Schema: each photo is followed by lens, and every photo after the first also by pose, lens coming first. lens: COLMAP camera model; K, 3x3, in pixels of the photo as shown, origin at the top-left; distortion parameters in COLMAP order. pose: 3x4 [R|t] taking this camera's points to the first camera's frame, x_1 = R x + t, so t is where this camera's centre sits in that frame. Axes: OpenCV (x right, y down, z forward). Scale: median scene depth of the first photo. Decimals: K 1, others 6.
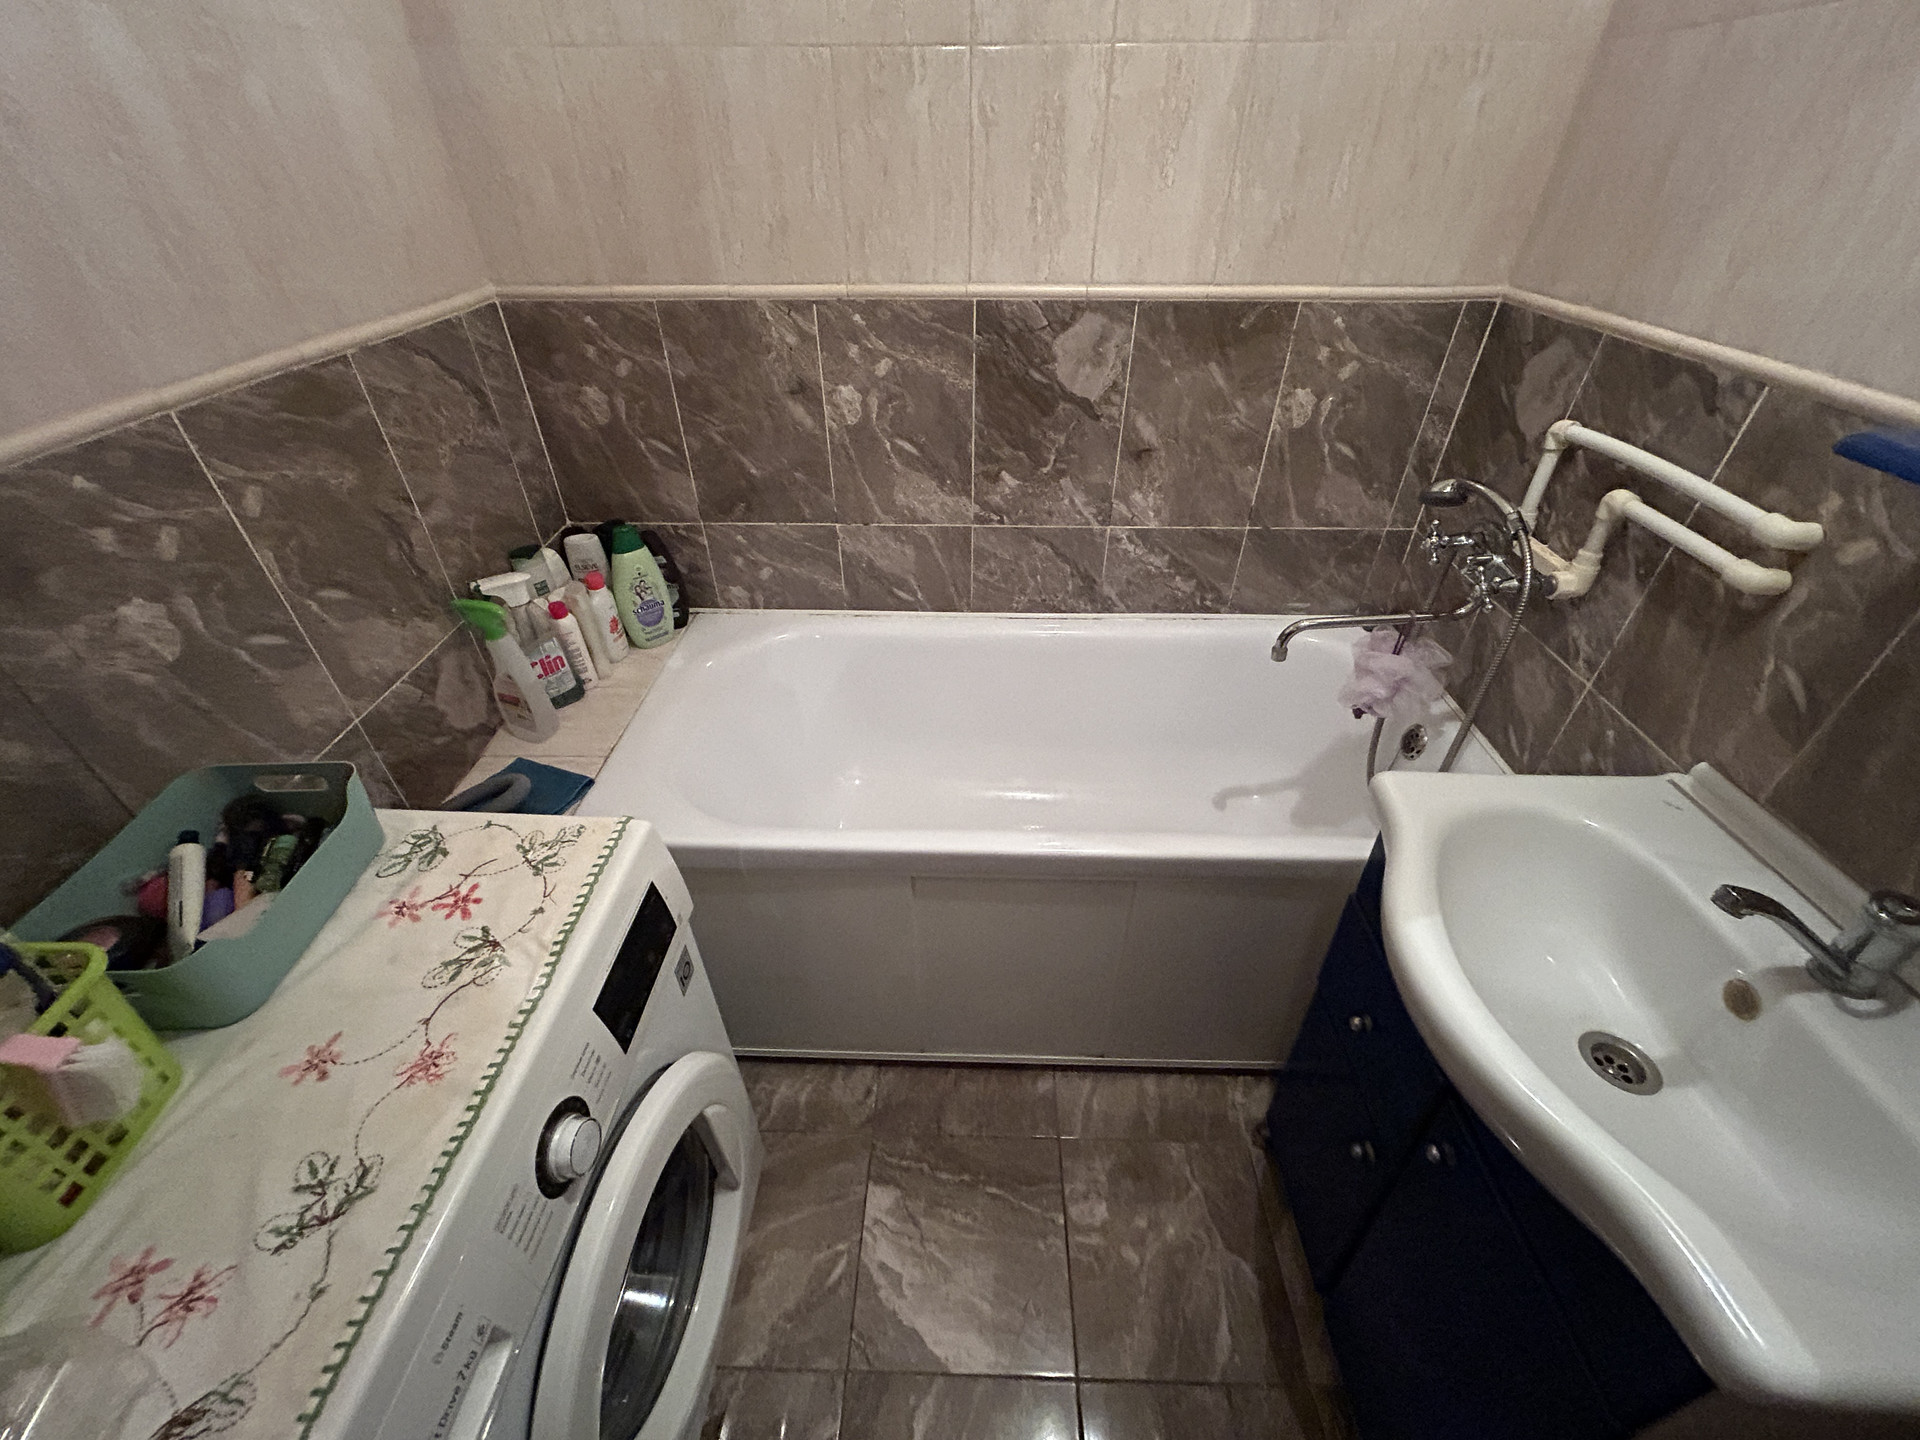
lens RADIAL K [[770.9, 0, 955.5], [0, 770.9, 721.0], [0, 0, 1]] dist [-0.001713, 0.000514]
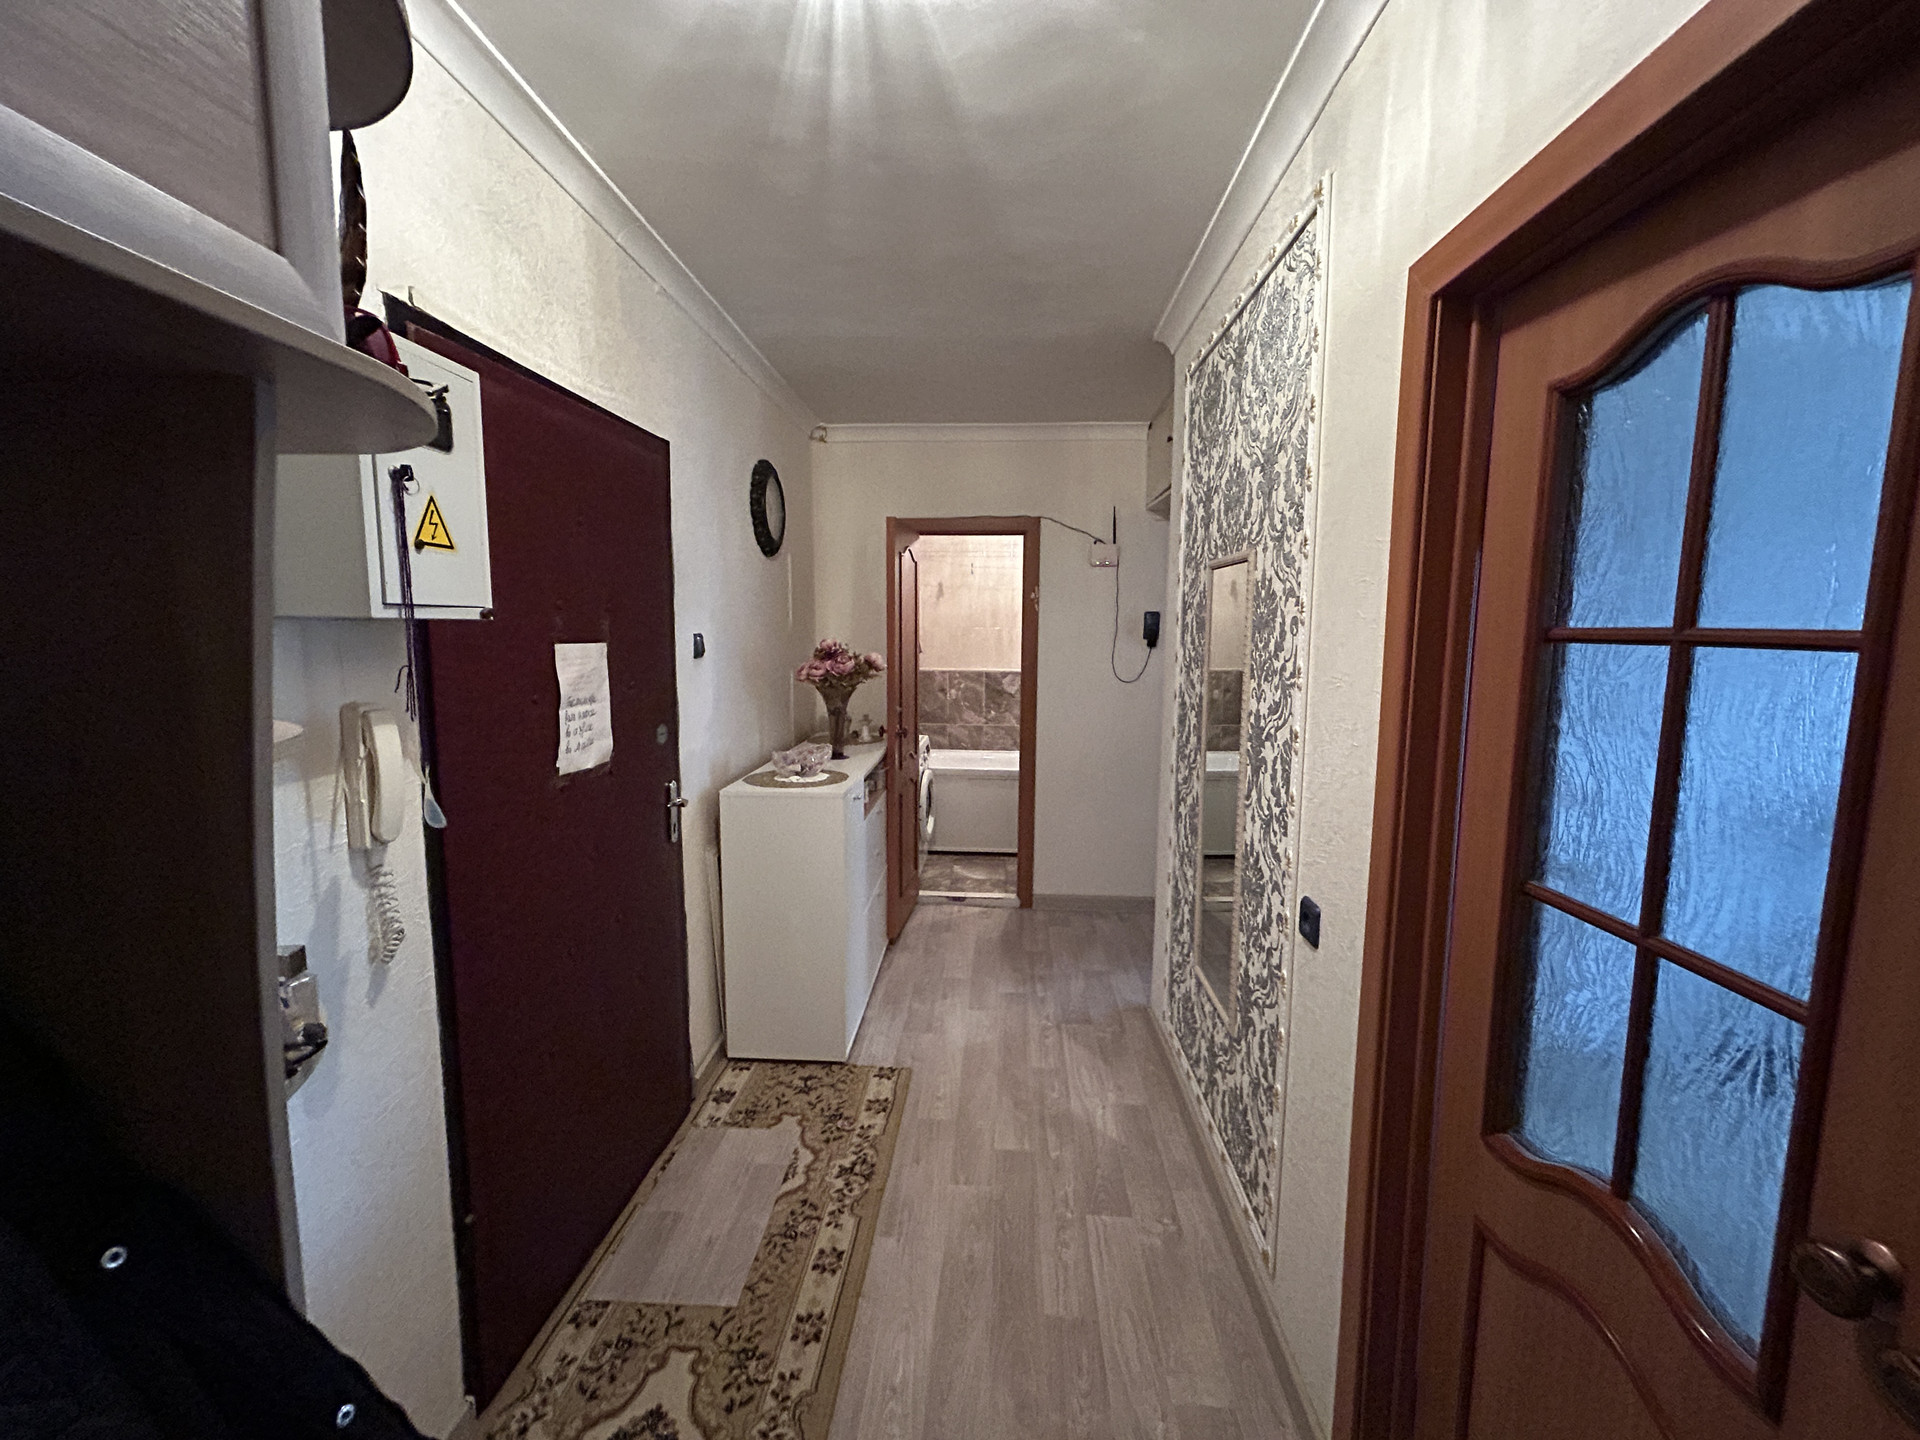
lens RADIAL K [[770.9, 0, 957.1], [0, 770.9, 716.3], [0, 0, 1]] dist [-0.001713, 0.000514]
pose [[0.999575, 0.014895, -0.025067, -0.014776], [-0.025500, 0.863461, -0.503771, 1.887431], [0.014141, 0.504196, 0.863474, -2.660074]]
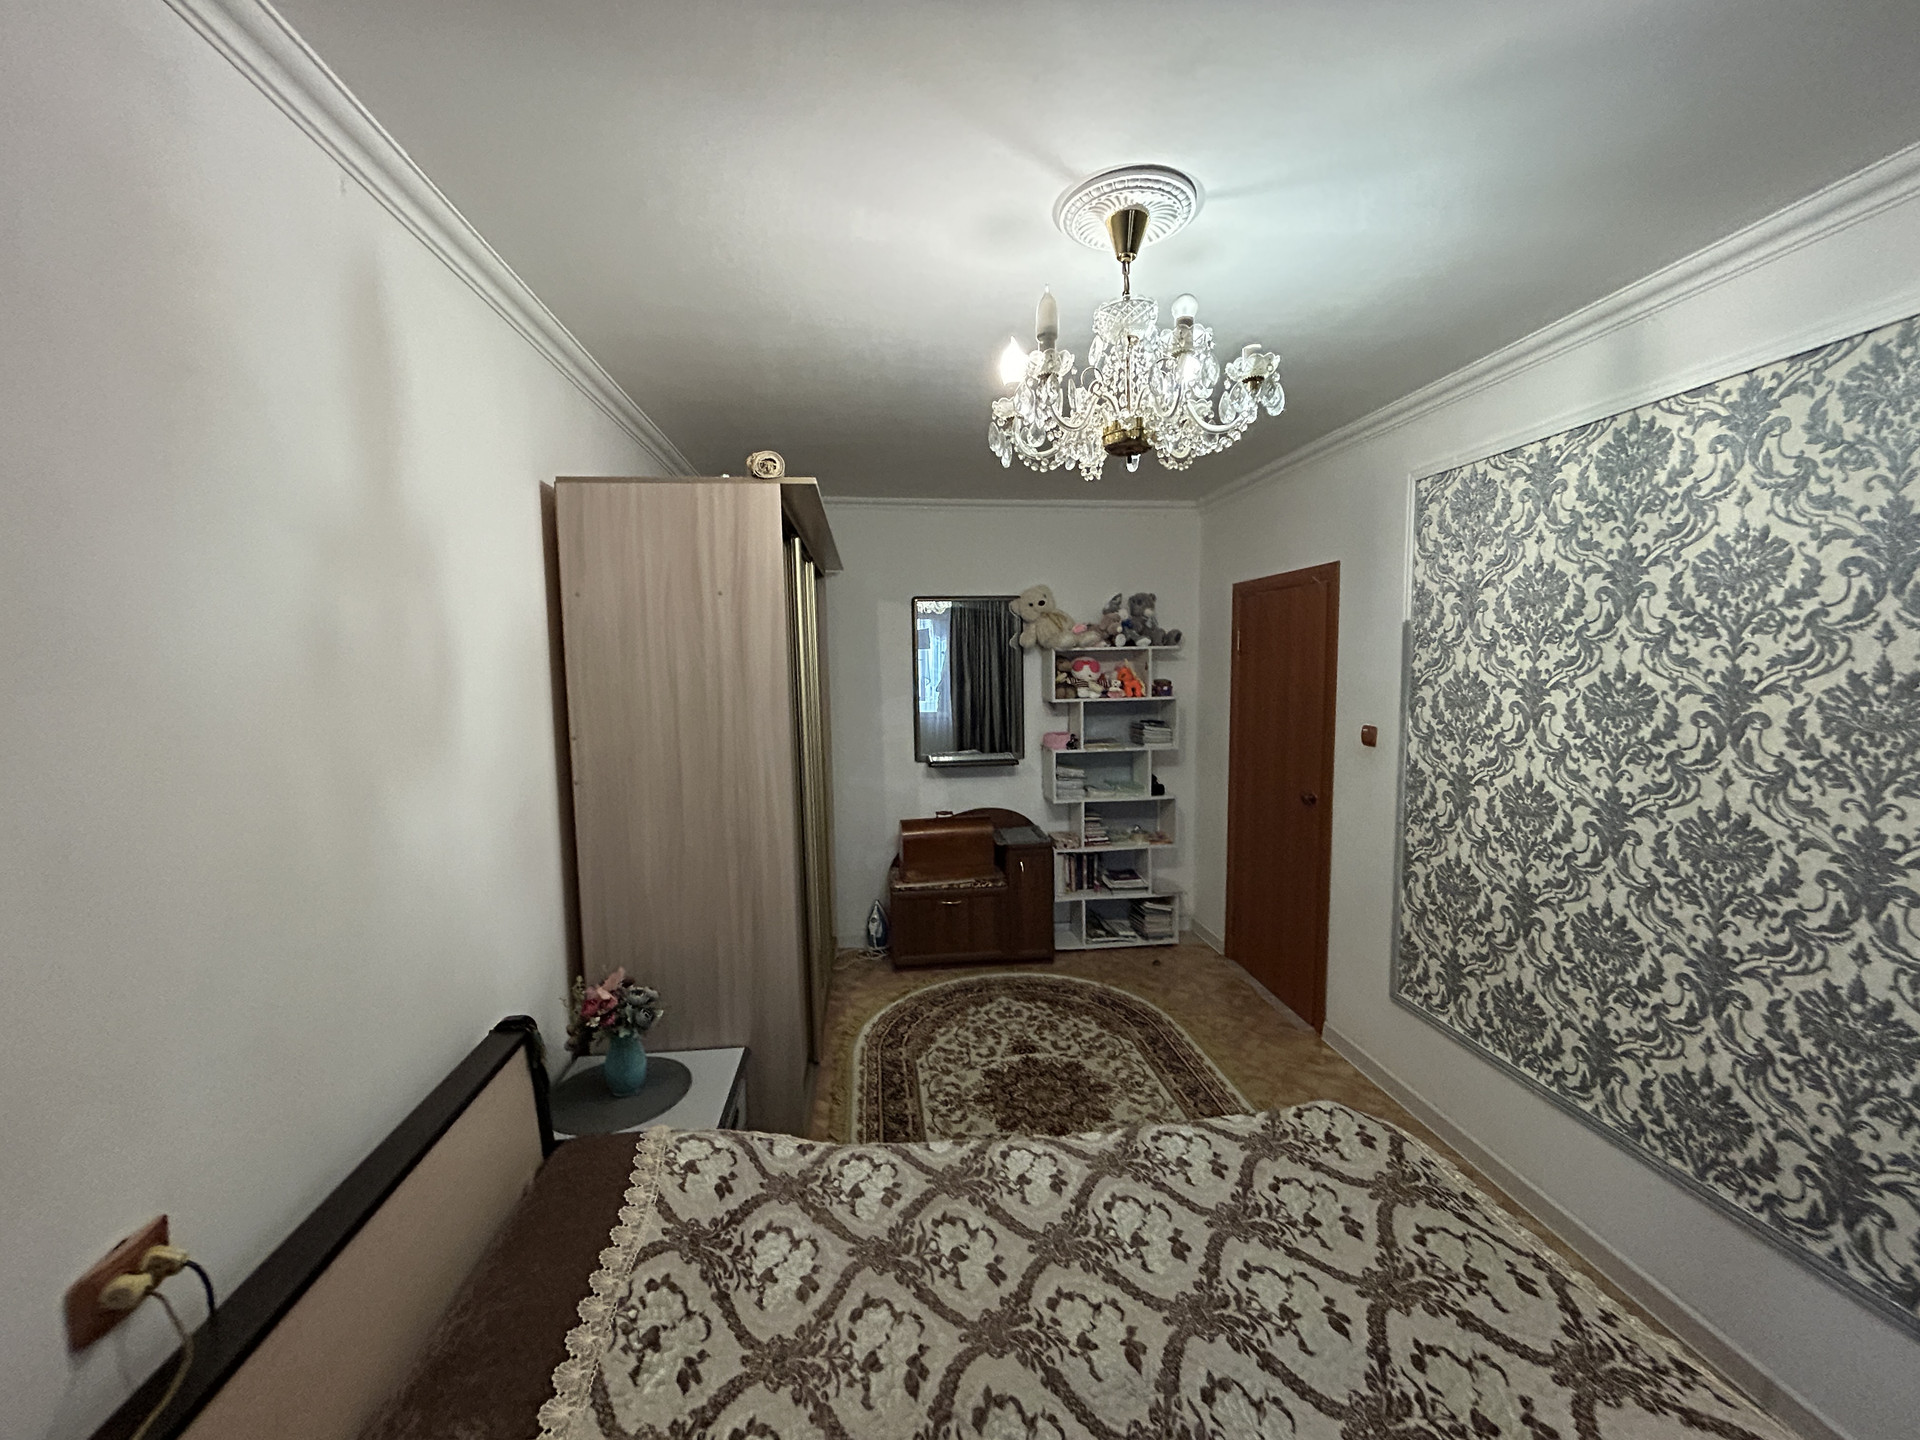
lens RADIAL K [[770.9, 0, 954.2], [0, 770.9, 719.0], [0, 0, 1]] dist [-0.001713, 0.000514]
pose [[0.989719, -0.021805, 0.141353, -1.103912], [0.094789, 0.840092, -0.534097, 1.742118], [-0.107103, 0.542005, 0.833522, -2.689516]]
